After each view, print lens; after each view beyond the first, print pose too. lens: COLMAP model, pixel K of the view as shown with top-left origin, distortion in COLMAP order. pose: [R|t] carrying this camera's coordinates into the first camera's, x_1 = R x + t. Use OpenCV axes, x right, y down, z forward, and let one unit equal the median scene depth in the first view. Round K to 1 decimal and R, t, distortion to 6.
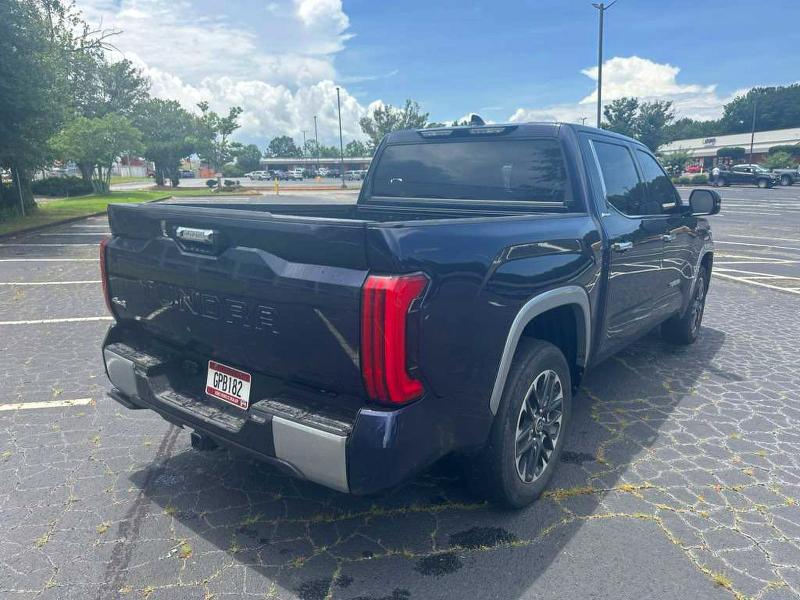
lens RADIAL K [[573.5, 0, 417.9], [0, 573.5, 300.9], [0, 0, 1]] dist [0.031954, -0.004151]
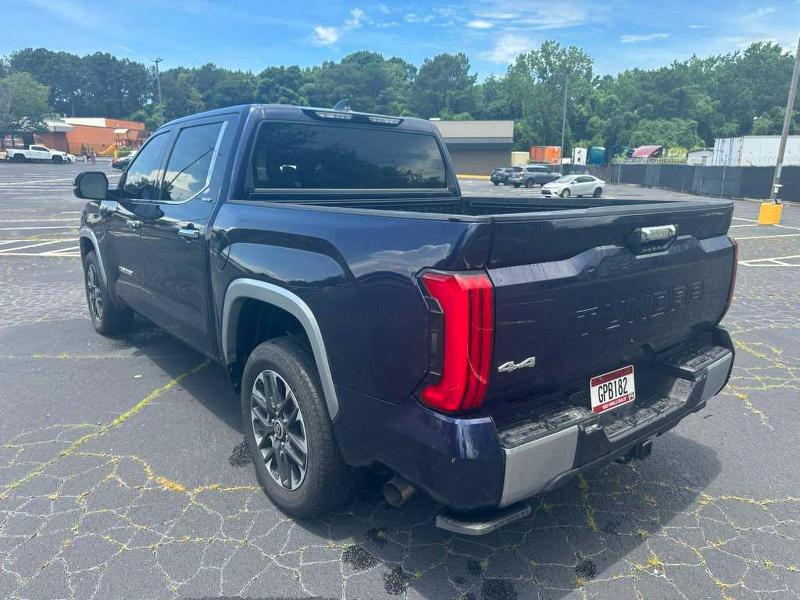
lens RADIAL K [[573.5, 0, 417.9], [0, 573.5, 300.9], [0, 0, 1]] dist [0.031954, -0.004151]
pose [[0.129278, -0.170436, 0.976851, -1.157633], [0.142484, 0.978088, 0.151795, -0.171595], [-0.981318, 0.119561, 0.150730, 1.048882]]
